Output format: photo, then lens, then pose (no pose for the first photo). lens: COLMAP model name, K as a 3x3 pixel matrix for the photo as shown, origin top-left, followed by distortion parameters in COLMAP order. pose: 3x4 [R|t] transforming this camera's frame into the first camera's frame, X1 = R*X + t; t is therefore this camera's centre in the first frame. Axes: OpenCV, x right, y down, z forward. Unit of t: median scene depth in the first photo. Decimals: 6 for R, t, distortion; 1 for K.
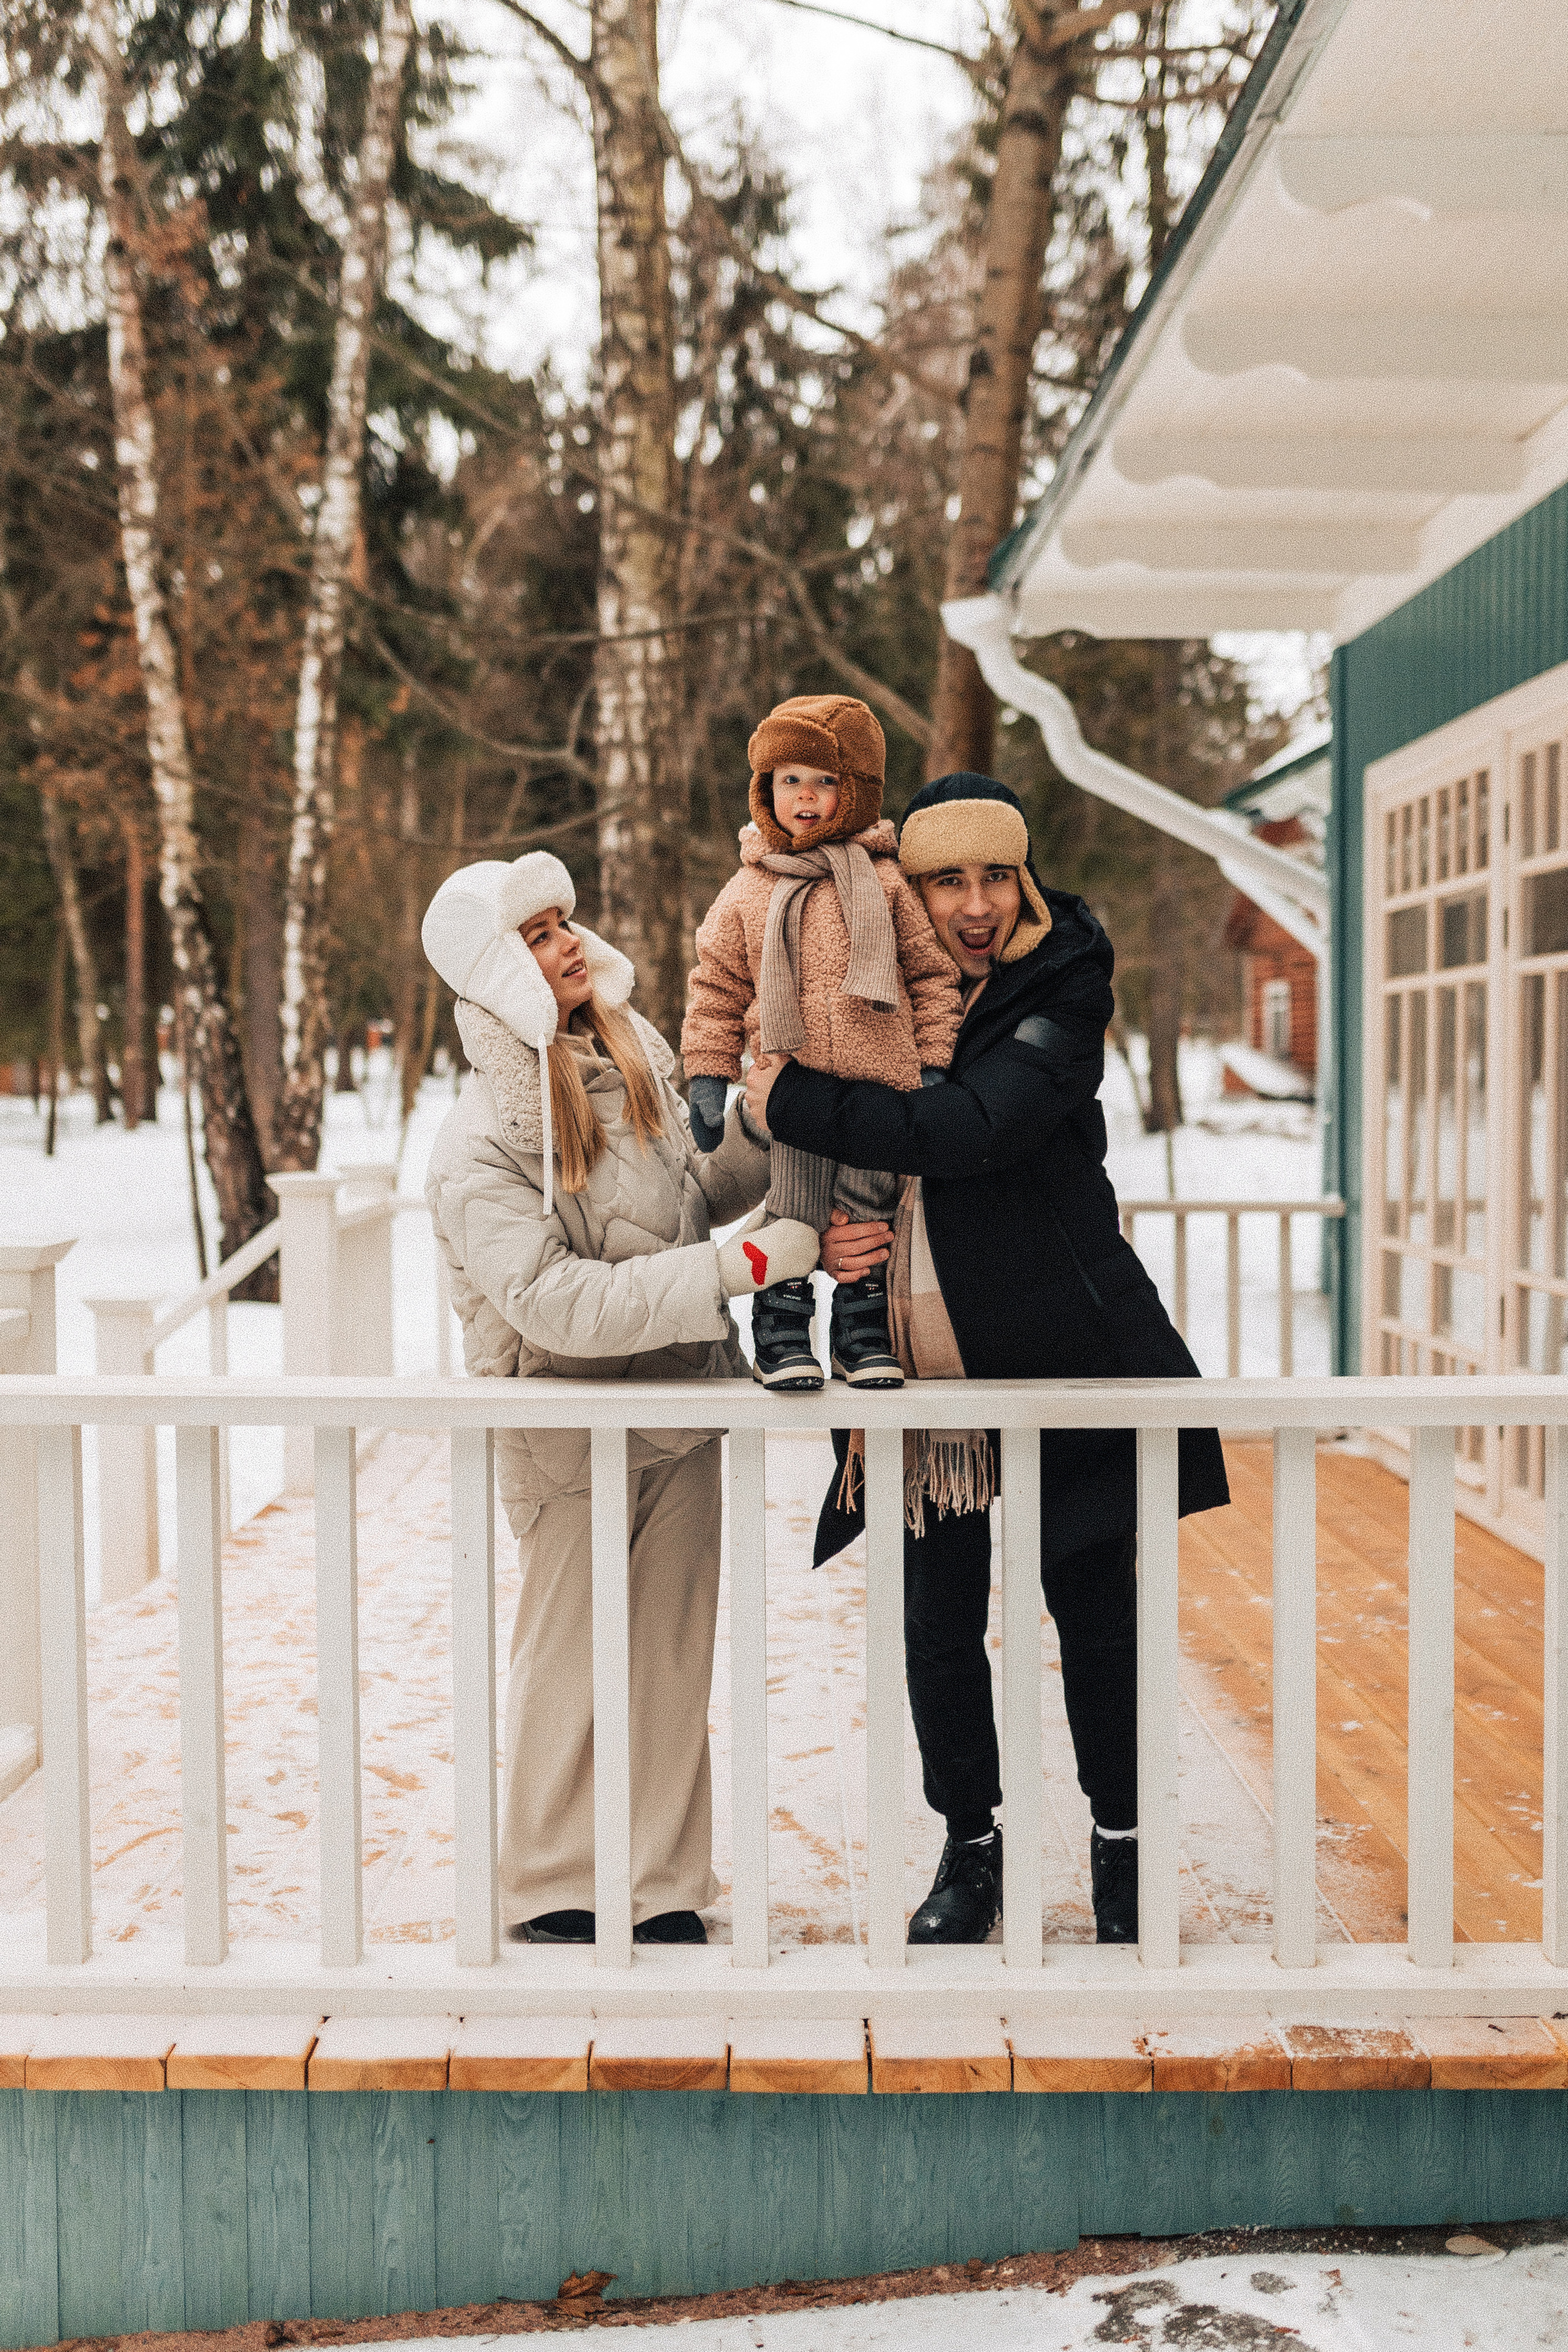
lens RADIAL K [[2220.5, 0, 784.1], [0, 2220.5, 1163.0], [0, 0, 1]] dist [0.001406, 0.006786]
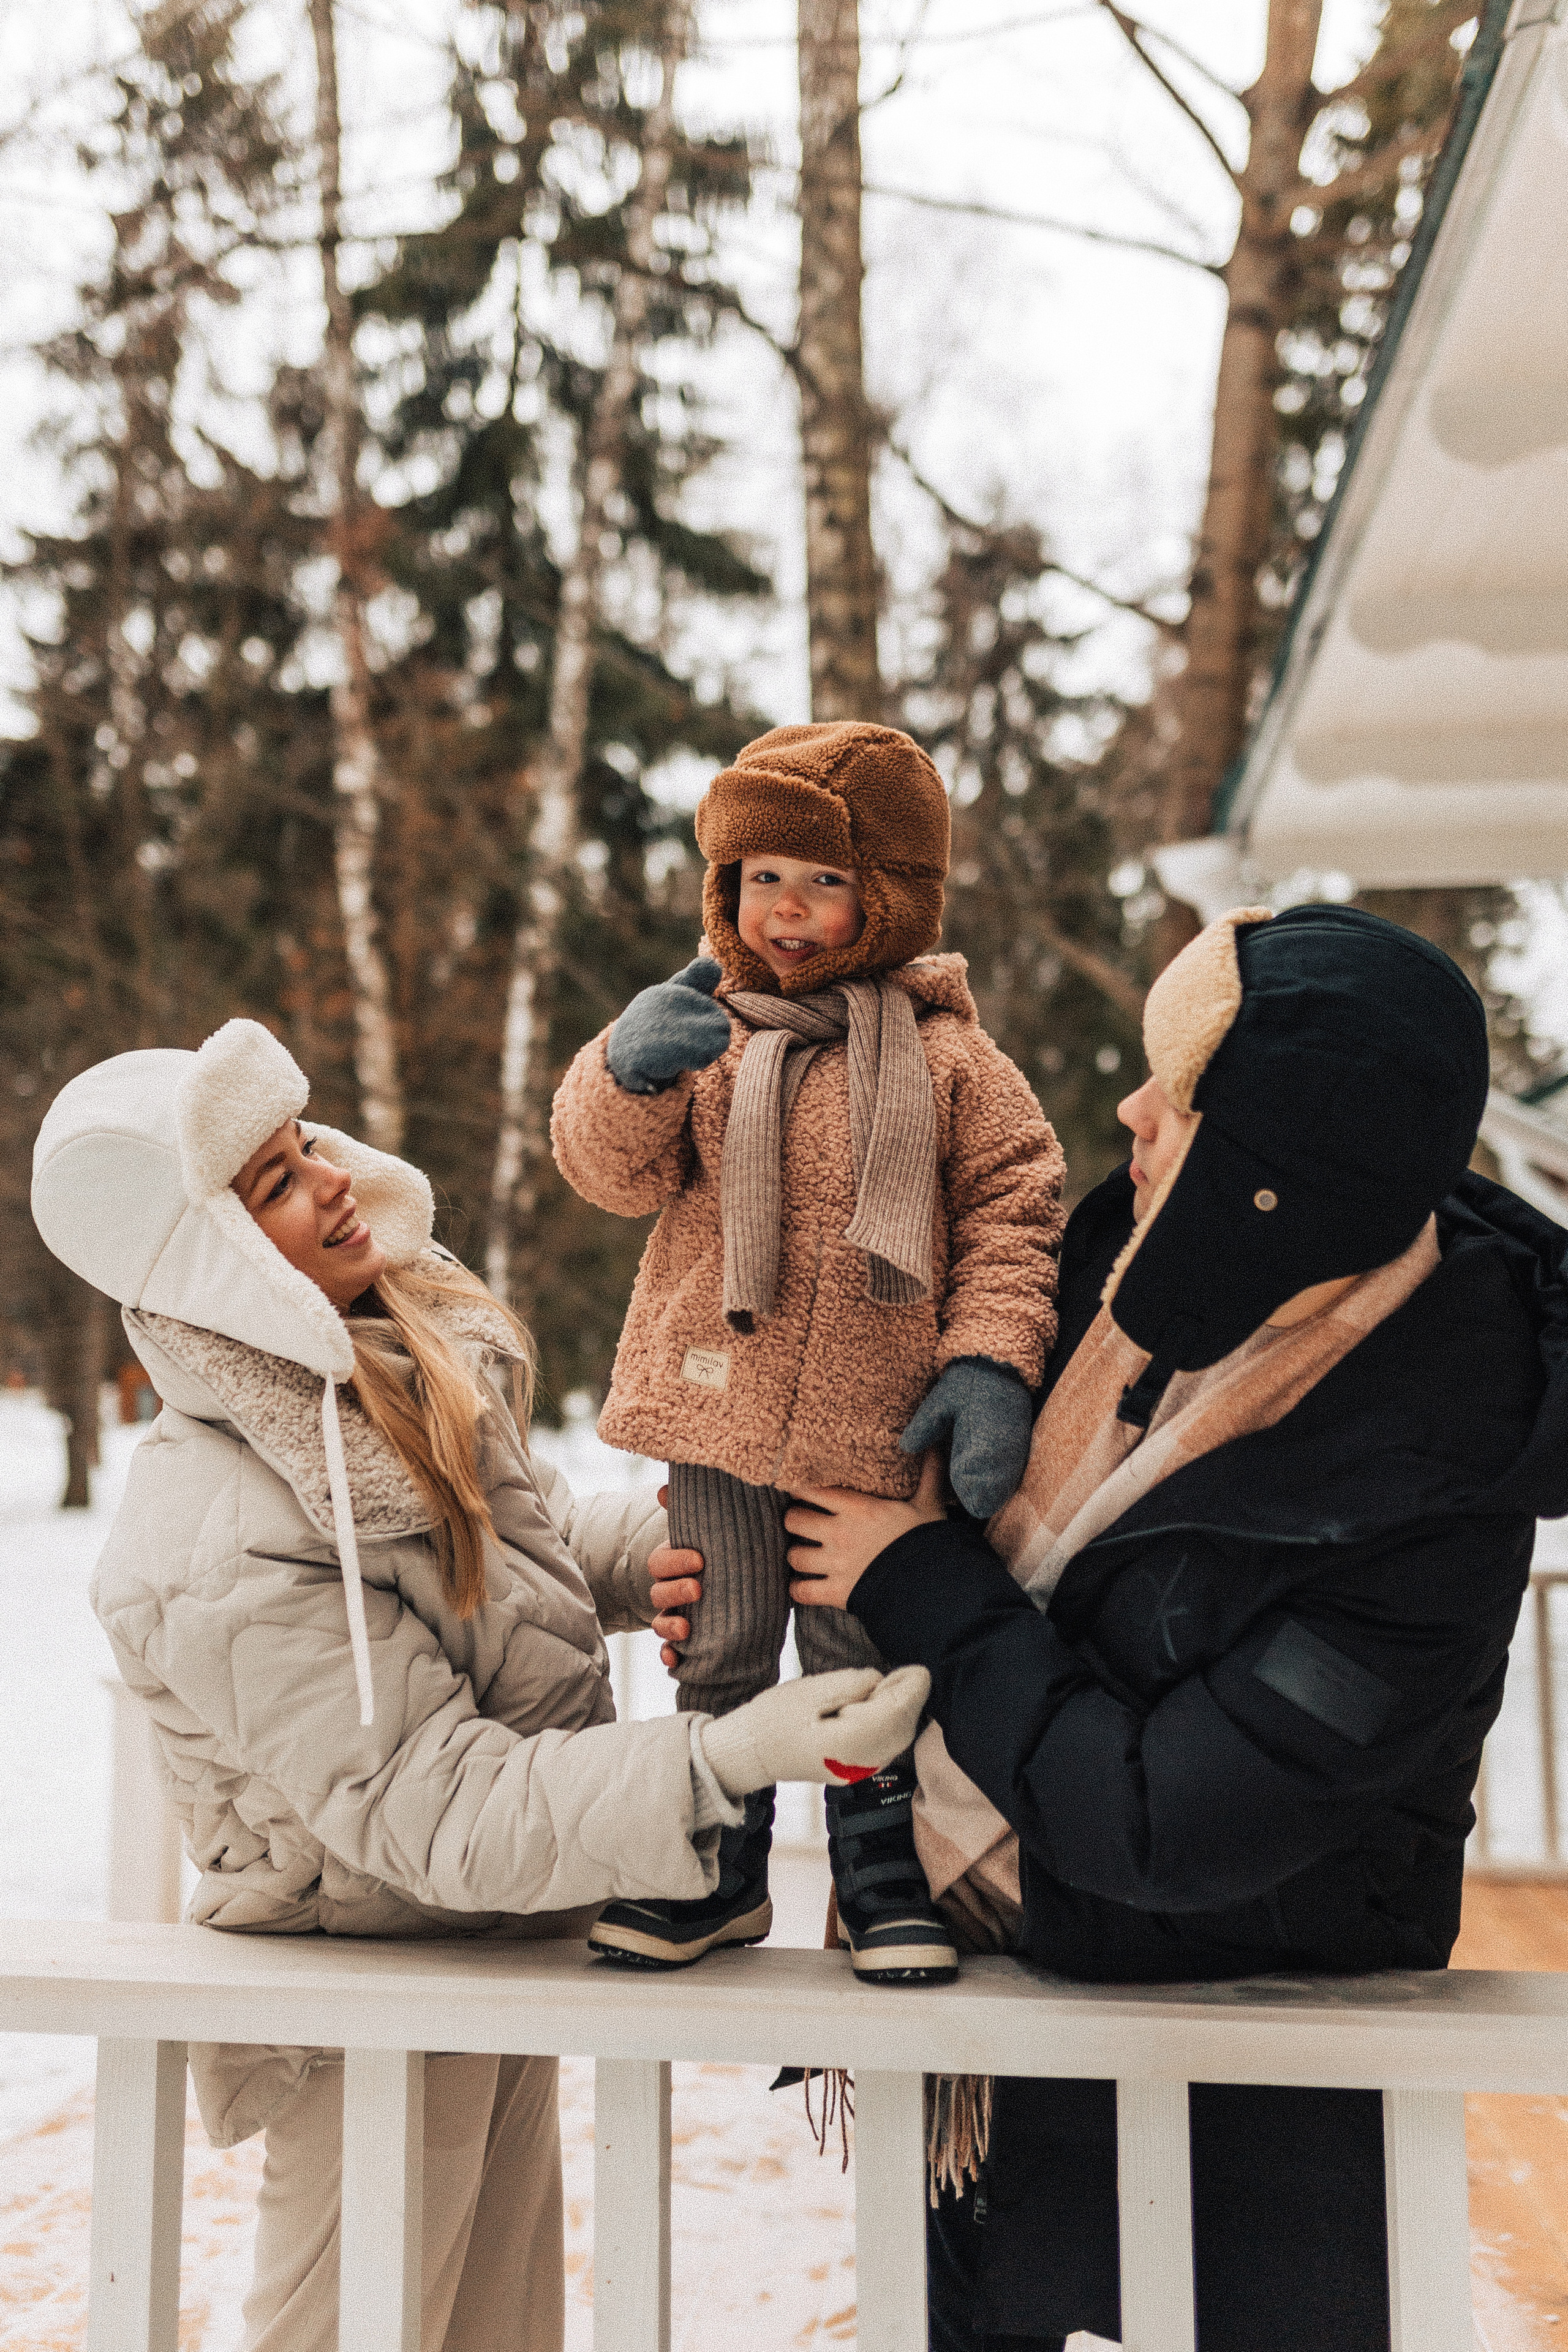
lens RADIAL K [[2095.7, 0, 835.6], [0, 2095.7, 1190.6], [0, 0, 1]] dist [-0.005827, -0.003547]
pose [[0.993031, -0.008833, -0.117525, 0.040014], [-0.008655, 0.989028, -0.147472, -0.004963], [0.117538, 0.147461, 0.982059, 0.209819]]
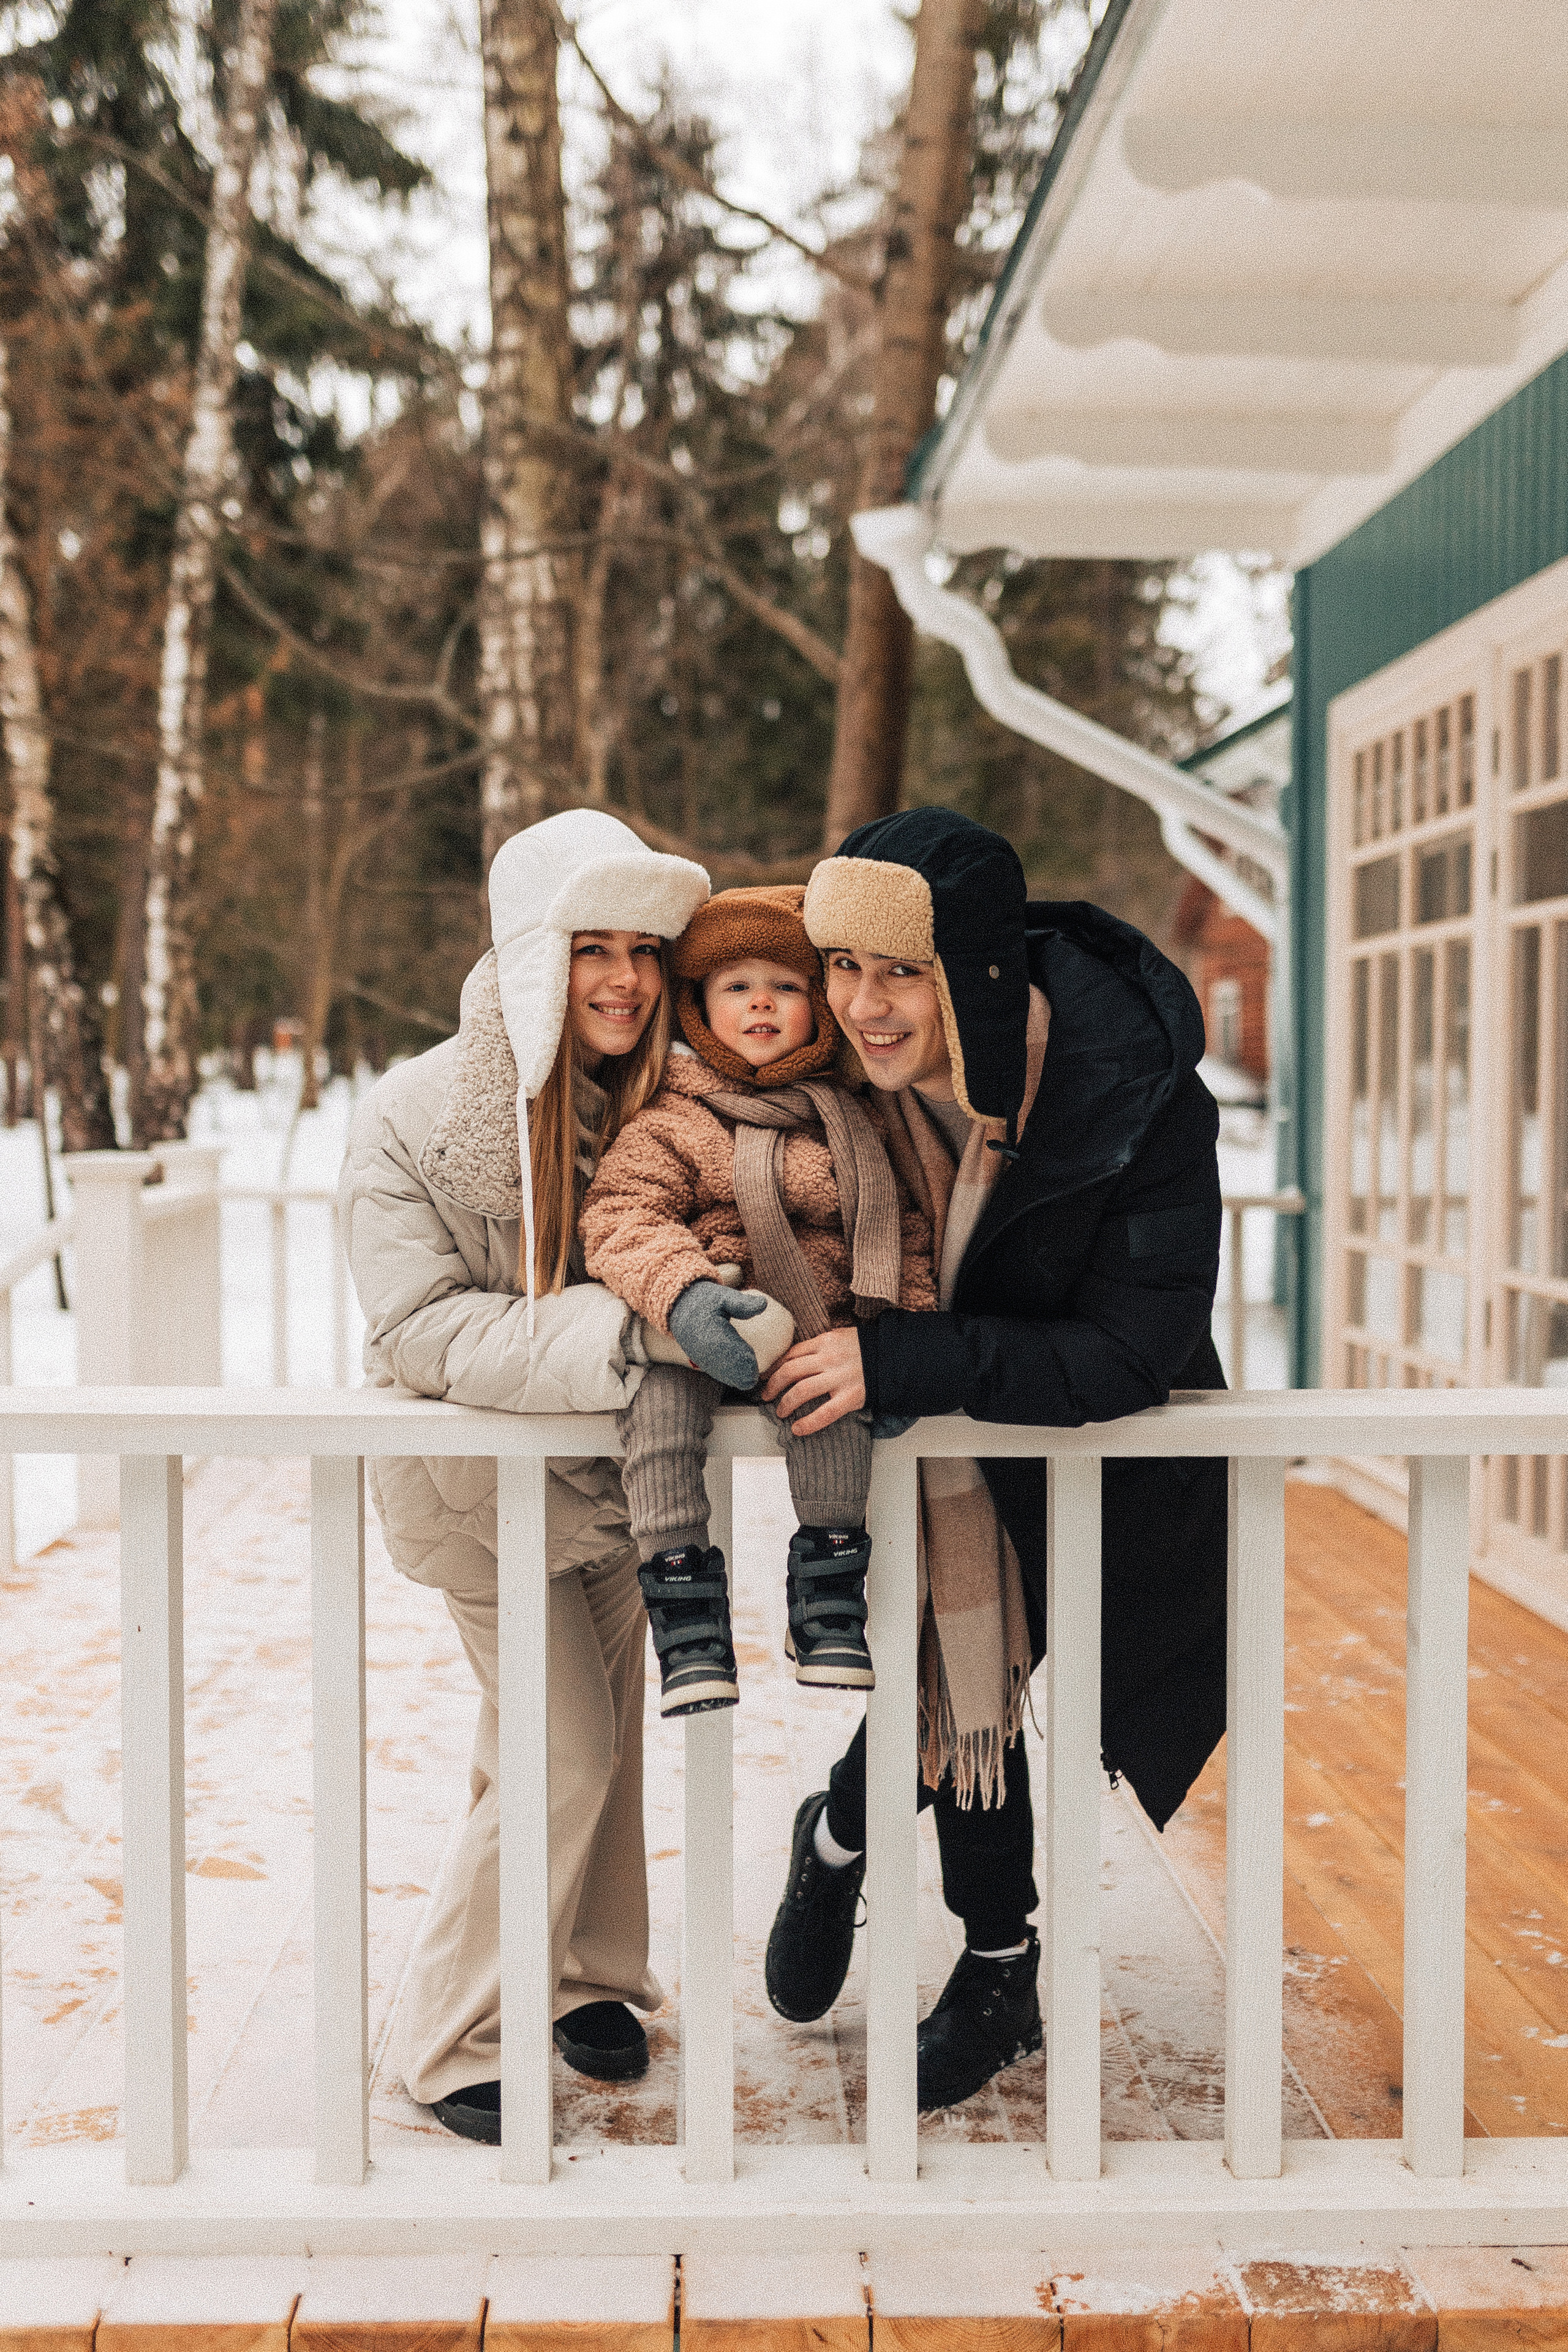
lens RADIAL K [[2241.6, 0, 784.0], [0, 2241.6, 1176.0], [0, 0, 1]] dist [-0.003780, 0.012695]
pose [[0.999684, 0.004896, 0.024675, 0.022240], [-0.004851, 0.999986, -0.001872, 0.011438], [-0.024684, 0.001751, 0.999694, 0.107586]]
